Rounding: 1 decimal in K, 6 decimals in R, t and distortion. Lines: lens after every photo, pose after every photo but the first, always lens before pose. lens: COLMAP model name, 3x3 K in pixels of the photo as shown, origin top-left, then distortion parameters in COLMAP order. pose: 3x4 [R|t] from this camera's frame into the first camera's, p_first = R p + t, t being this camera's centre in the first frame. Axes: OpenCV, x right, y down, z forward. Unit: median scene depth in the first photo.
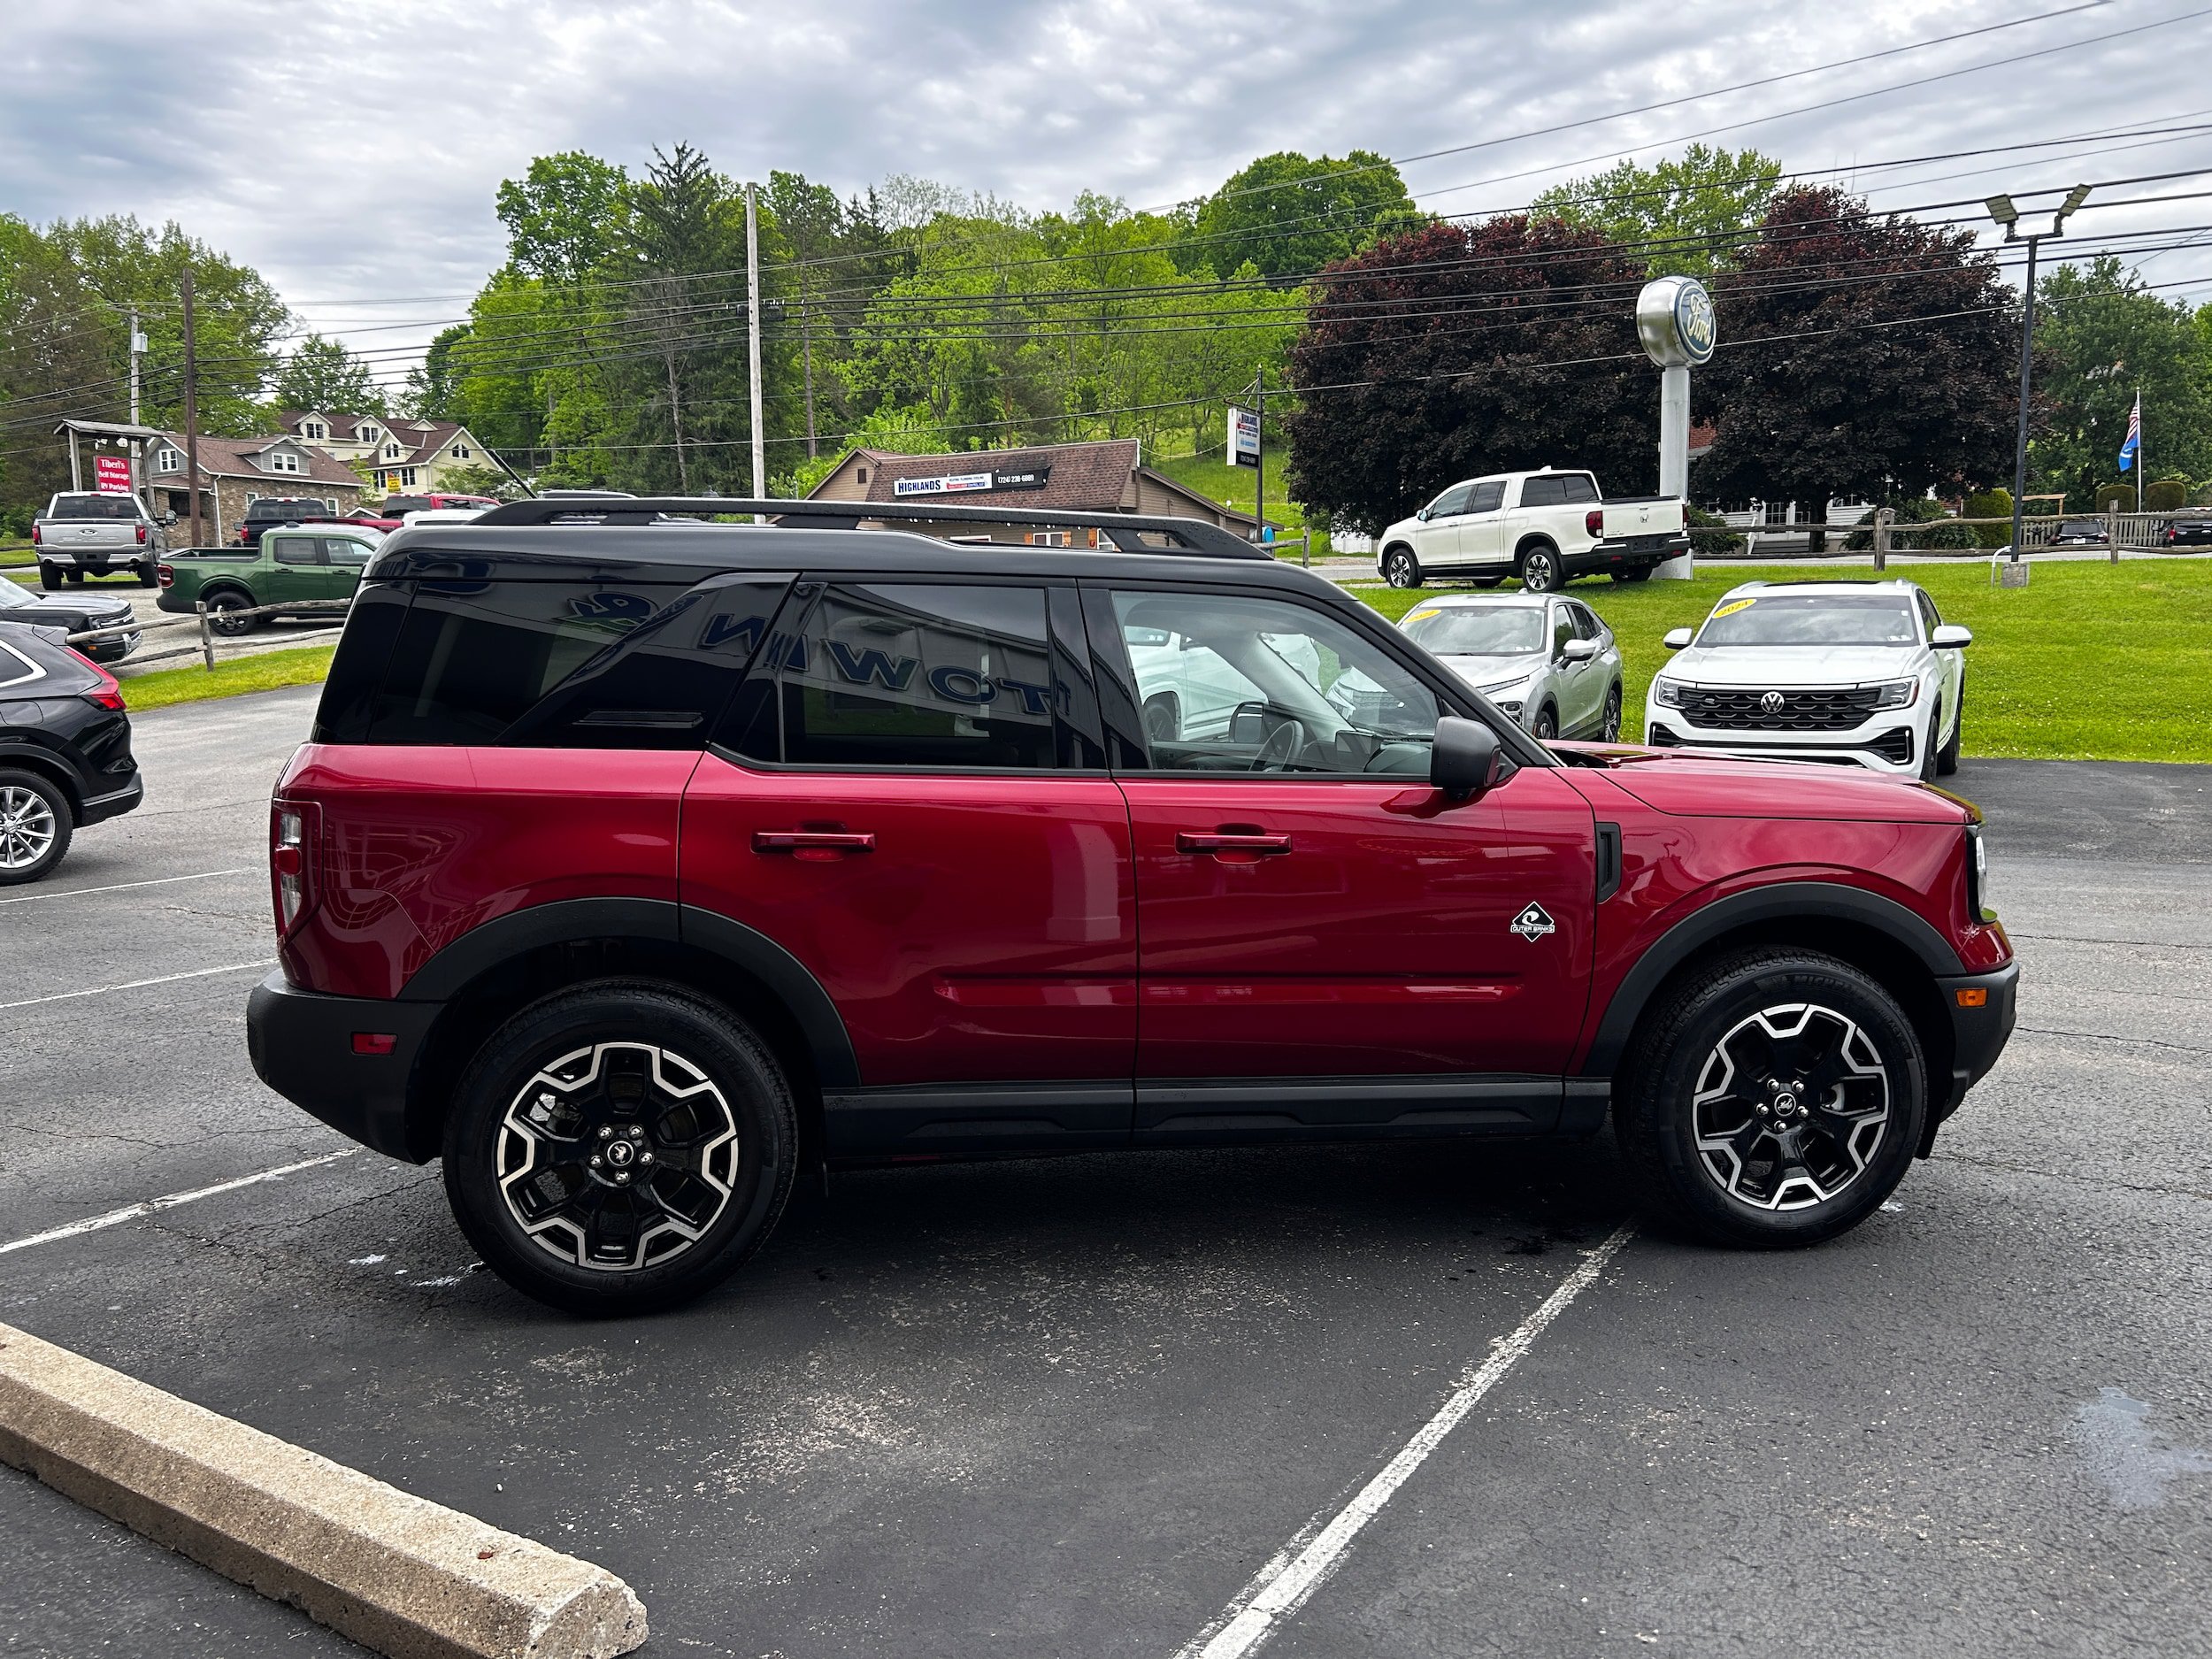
lens RADIAL K [[1648.9, 0, 1098.9], [0, 1648.9, 861.8], [0, 0, 1]] dist [0.048329, -0.050185]
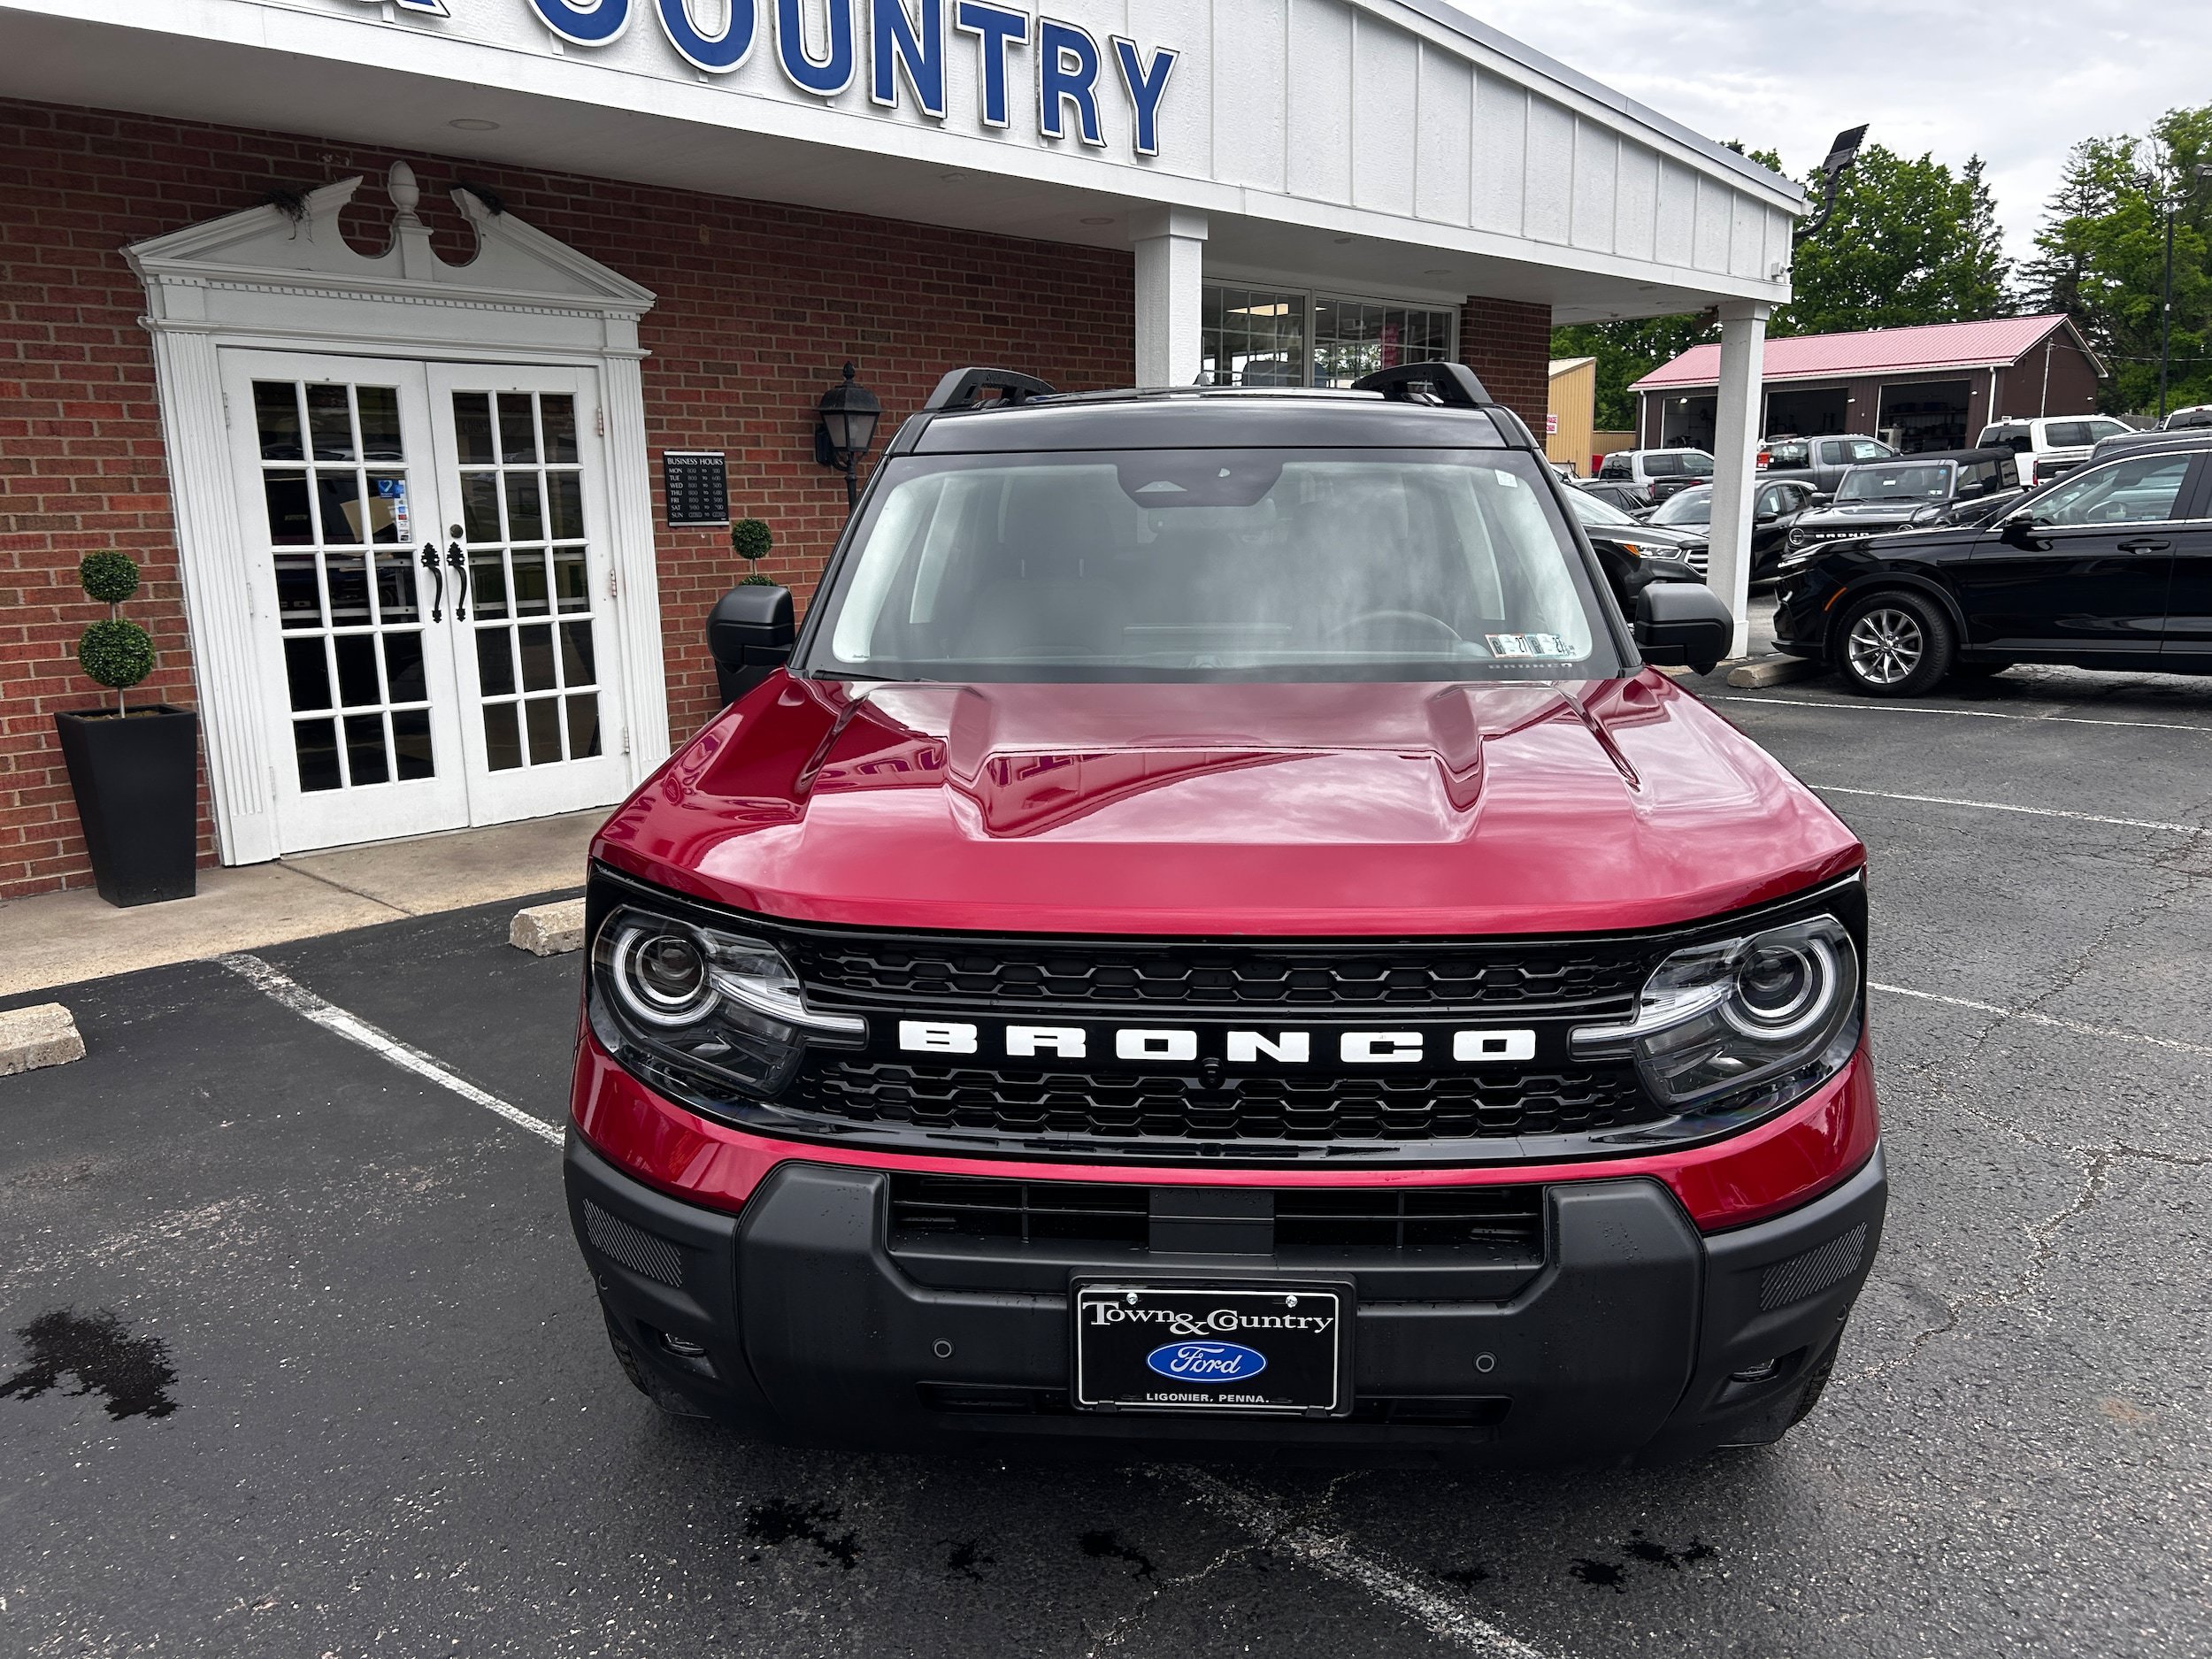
lens RADIAL K [[1668.2, 0, 1093.9], [0, 1668.2, 846.6], [0, 0, 1]] dist [0.047862, -0.053318]
pose [[-0.203388, 0.214455, -0.955323, 0.084084], [-0.108415, 0.964784, 0.239660, -0.014568], [0.973077, 0.152315, -0.172976, 0.103678]]
